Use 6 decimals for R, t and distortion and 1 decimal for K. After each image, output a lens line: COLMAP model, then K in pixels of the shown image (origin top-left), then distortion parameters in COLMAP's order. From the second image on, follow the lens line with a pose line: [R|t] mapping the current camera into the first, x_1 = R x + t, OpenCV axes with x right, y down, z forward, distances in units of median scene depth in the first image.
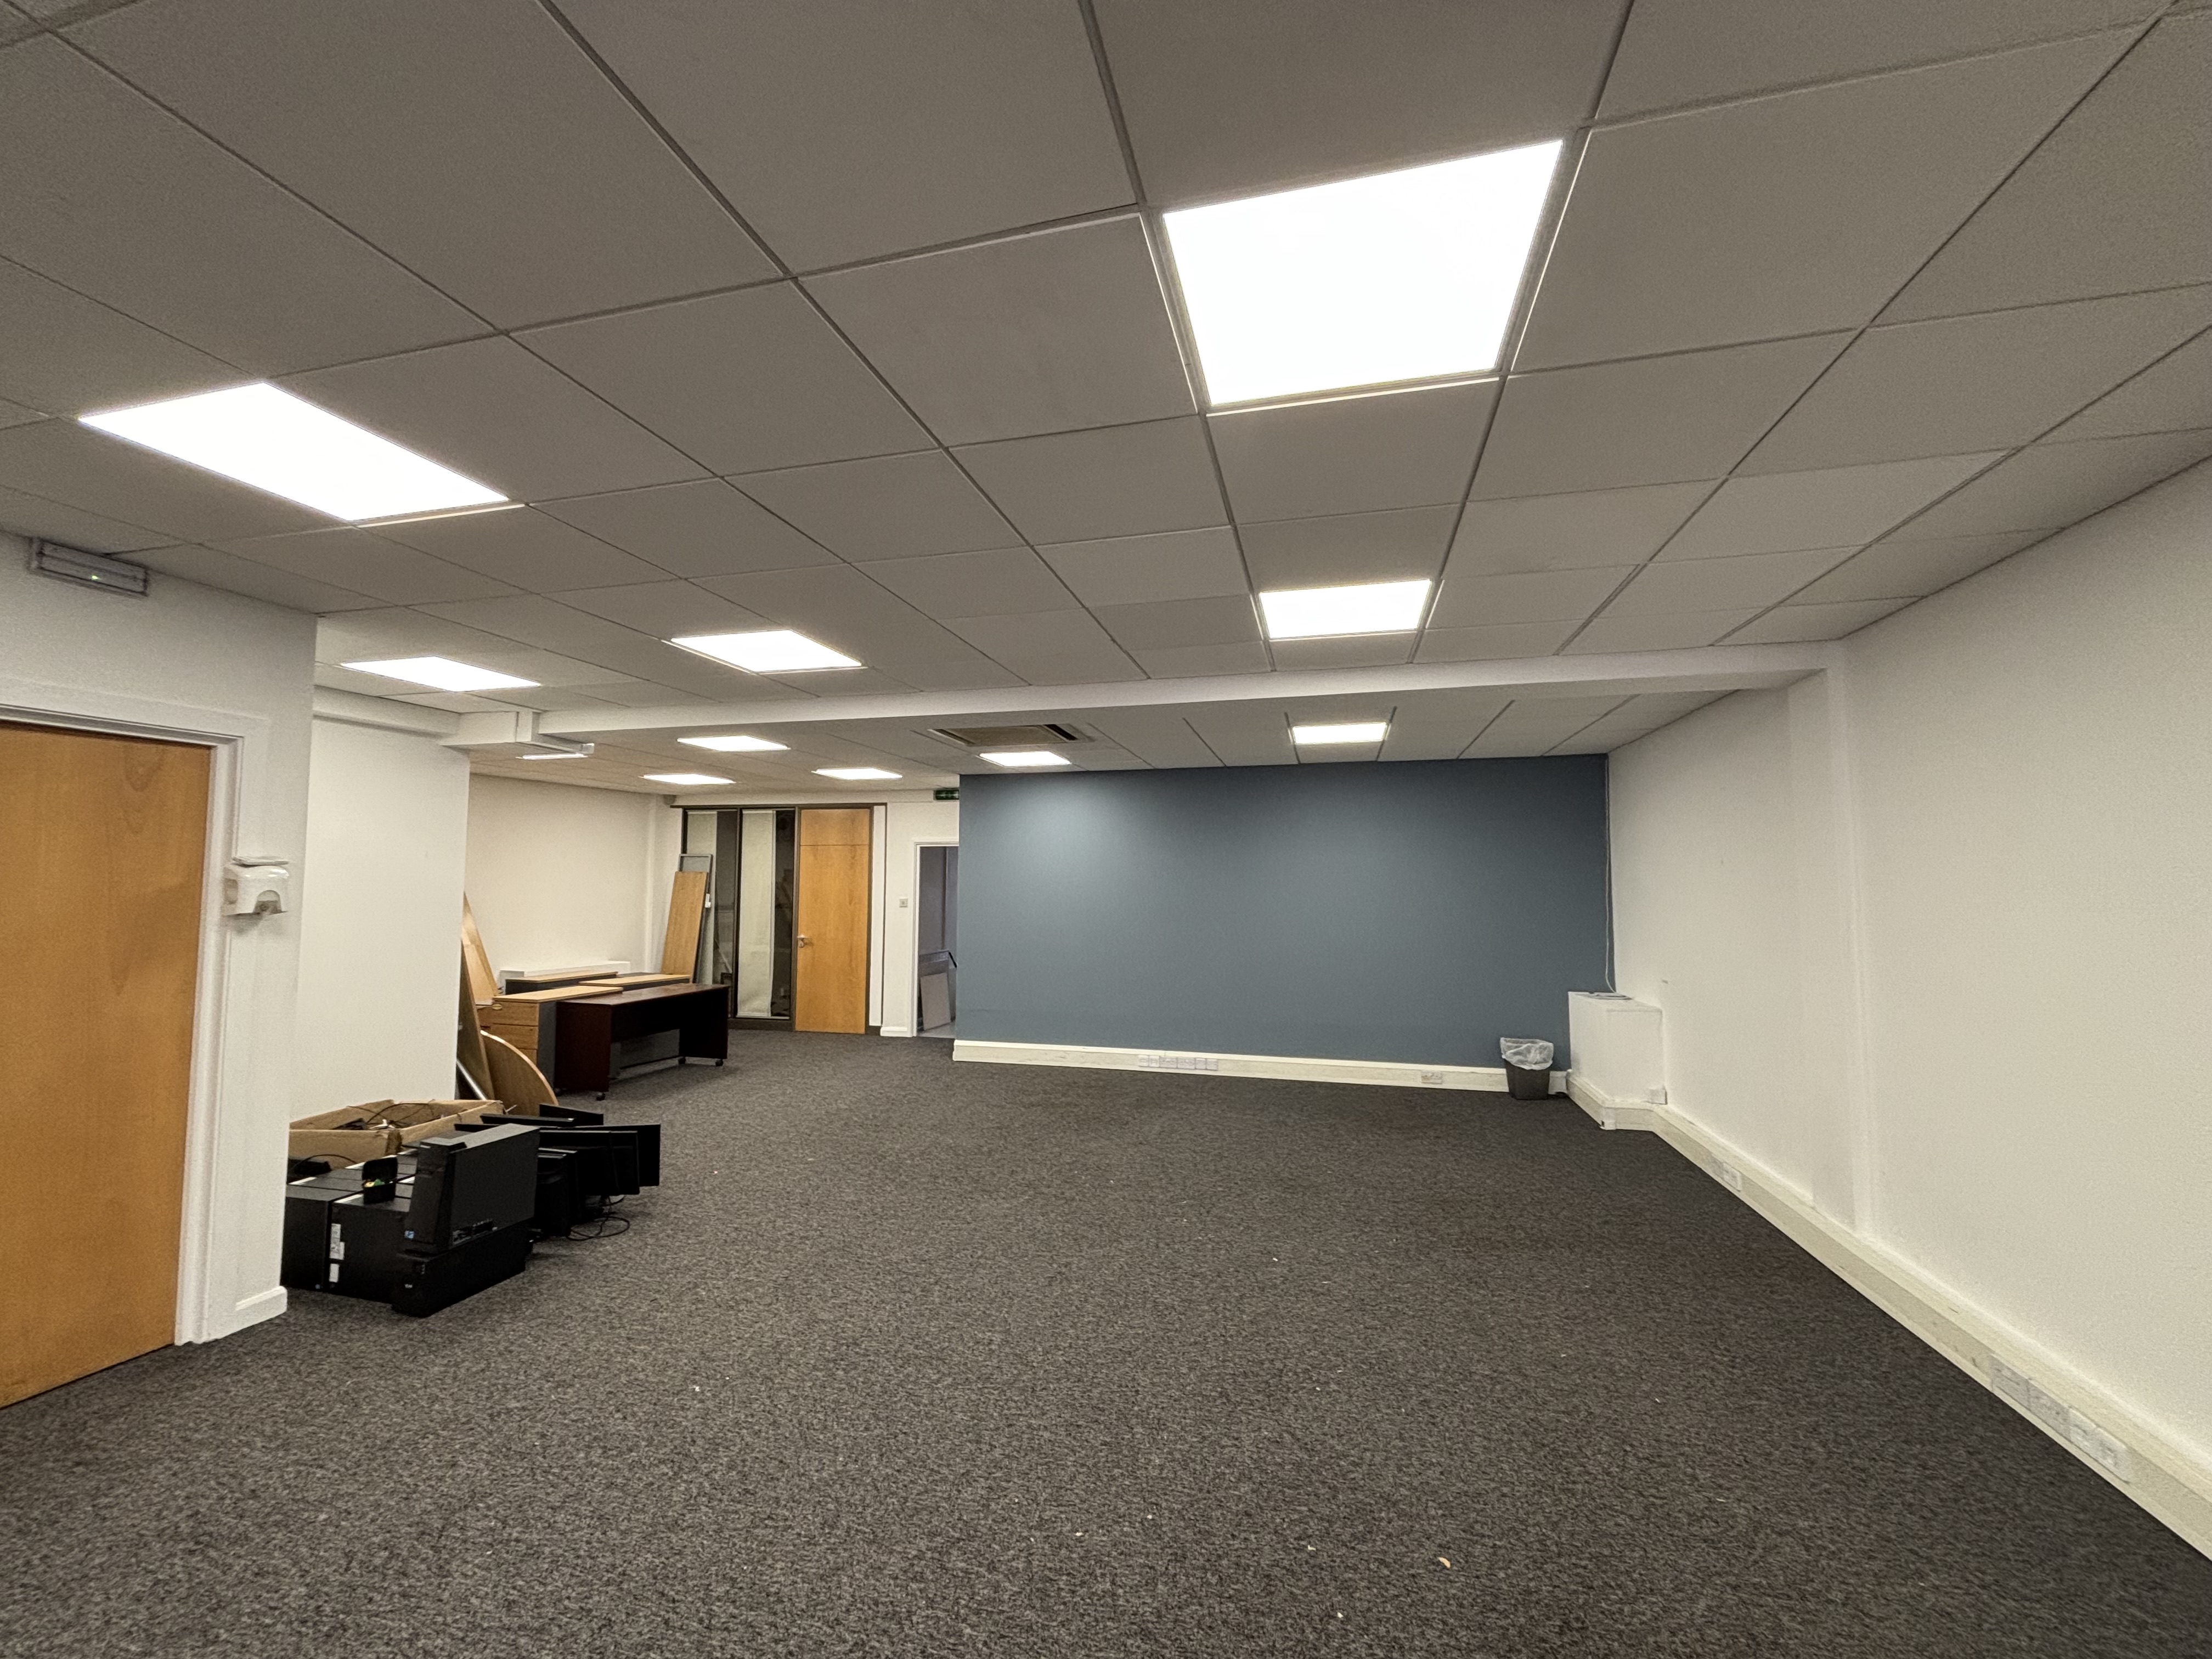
lens RADIAL K [[886.8, 0, 1106.5], [0, 886.8, 831.3], [0, 0, 1]] dist [-0.013765, -0.000196]
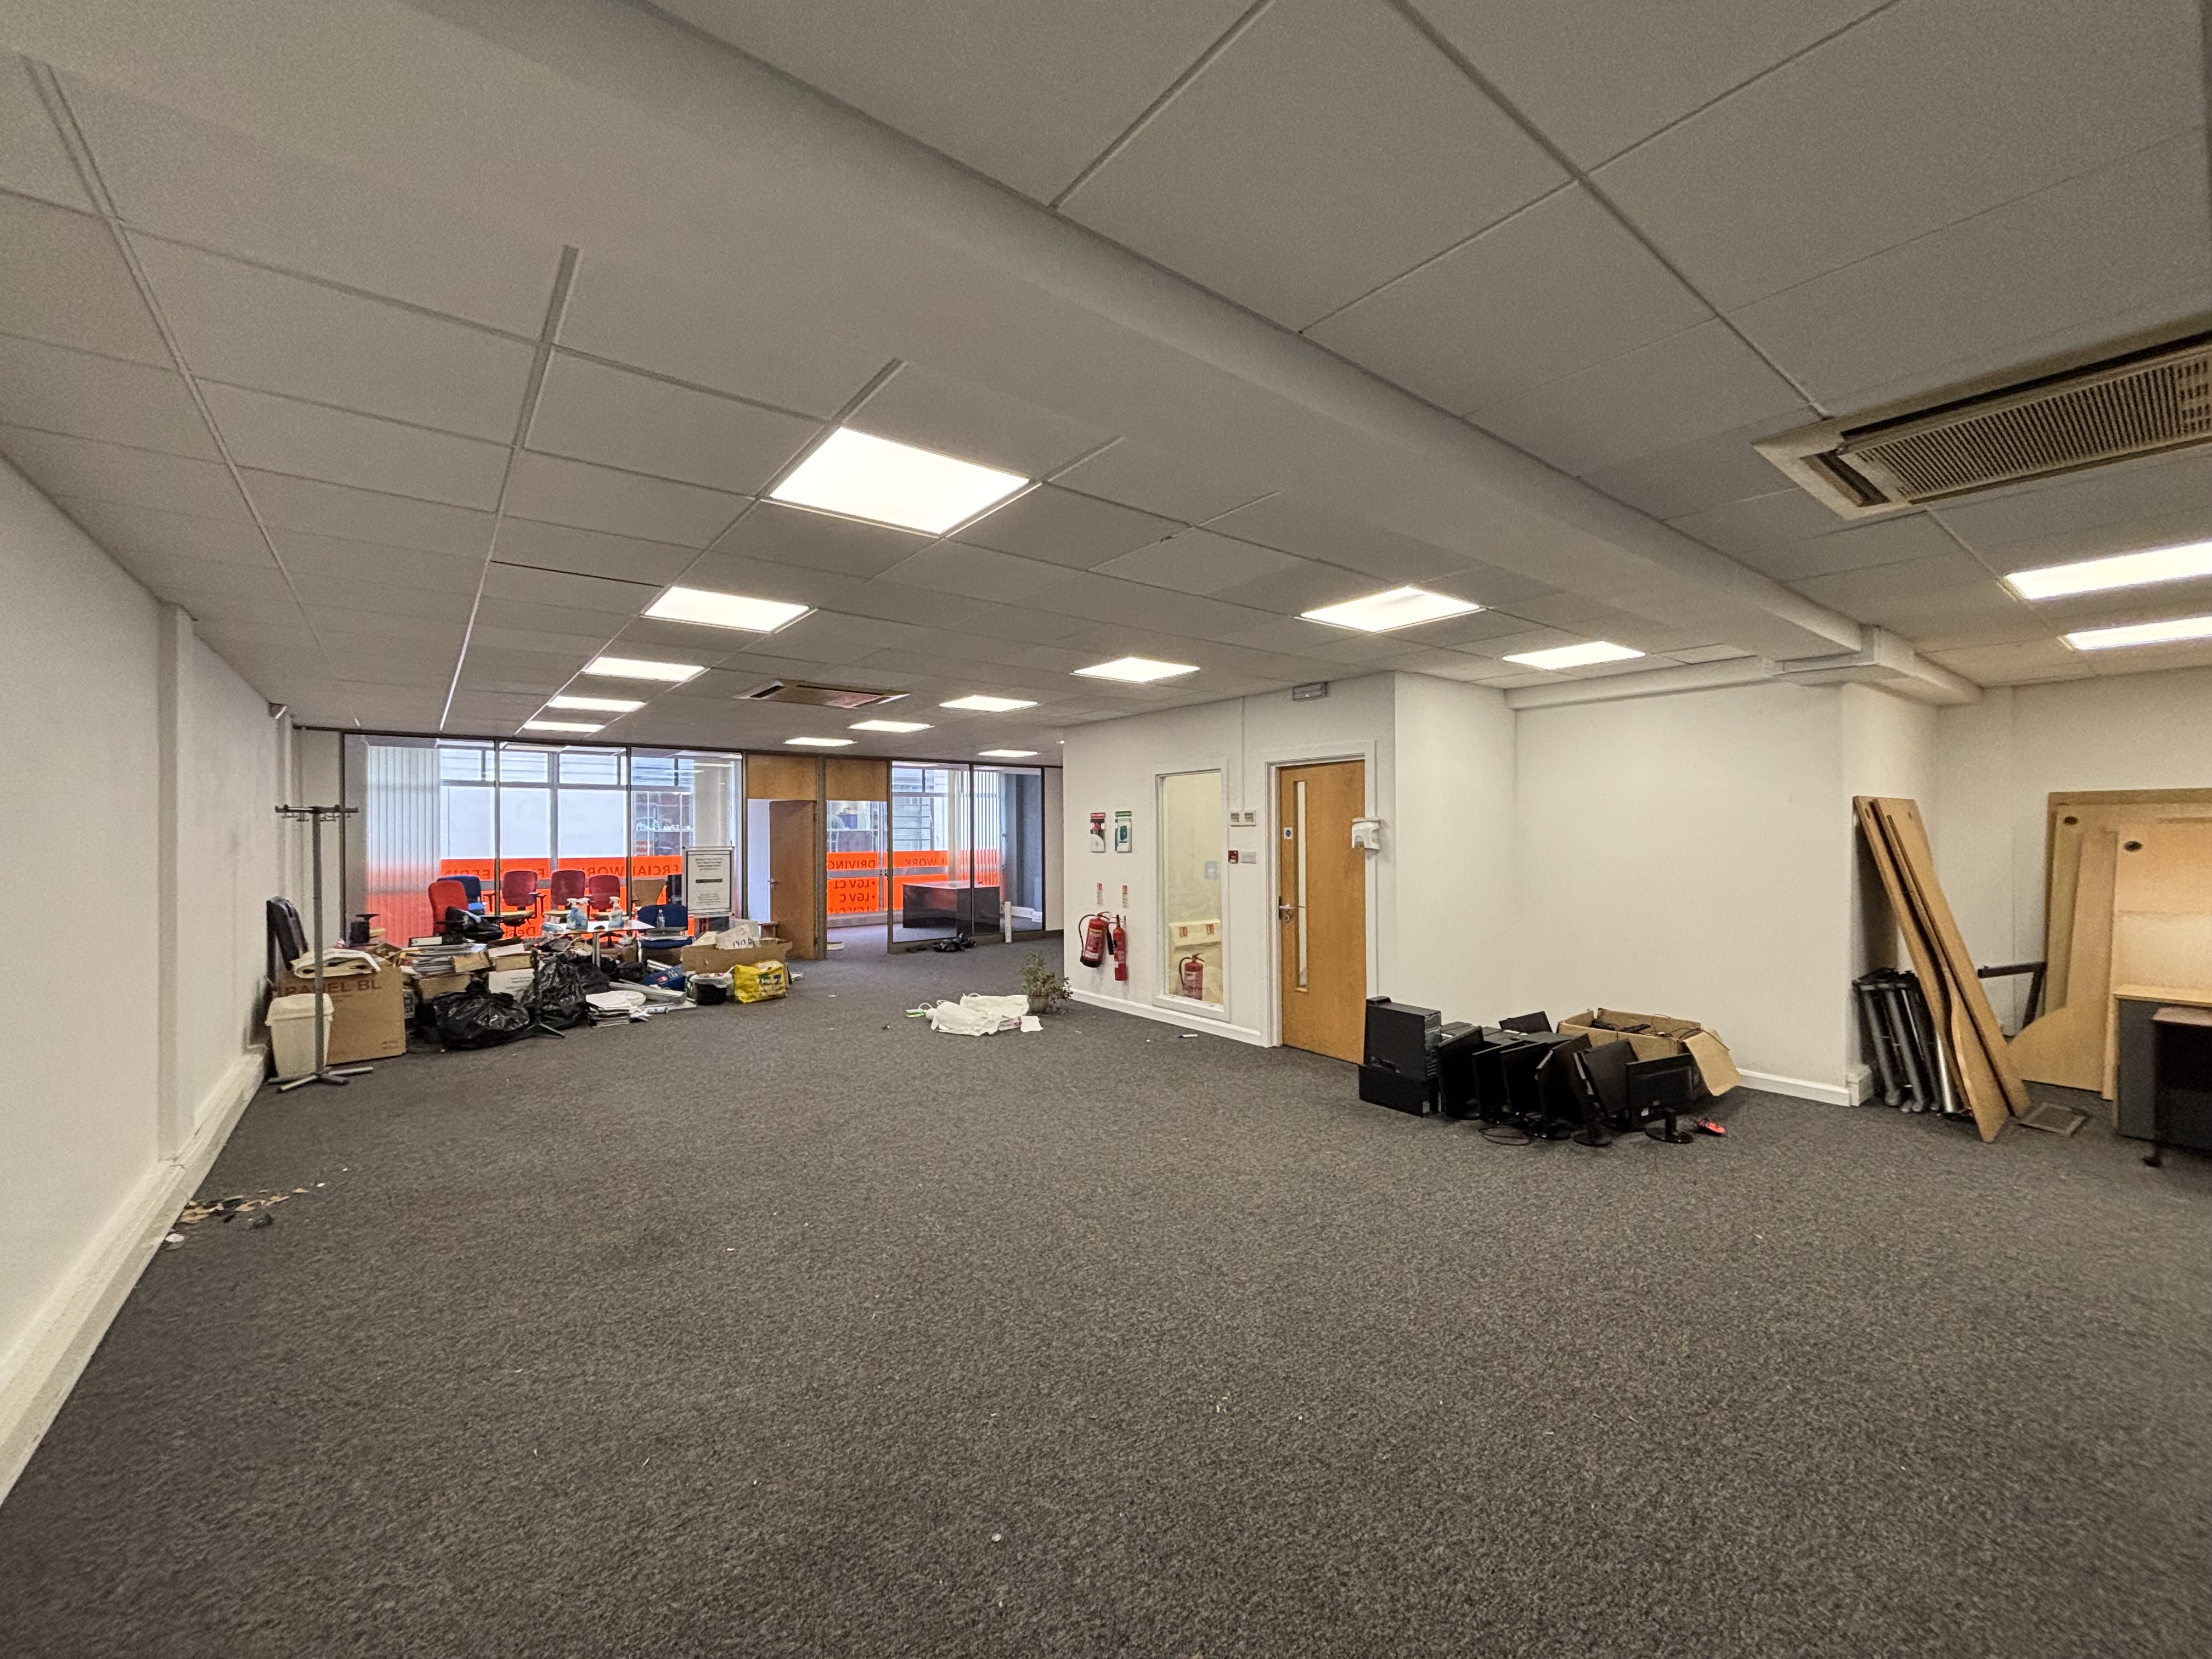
lens RADIAL K [[886.8, 0, 1105.6], [0, 886.8, 830.3], [0, 0, 1]] dist [-0.013765, -0.000196]
pose [[-0.606405, -0.000988, -0.795155, 0.731202], [0.049258, 0.998032, -0.038806, 0.090448], [0.793629, -0.062700, -0.605163, 1.499031]]
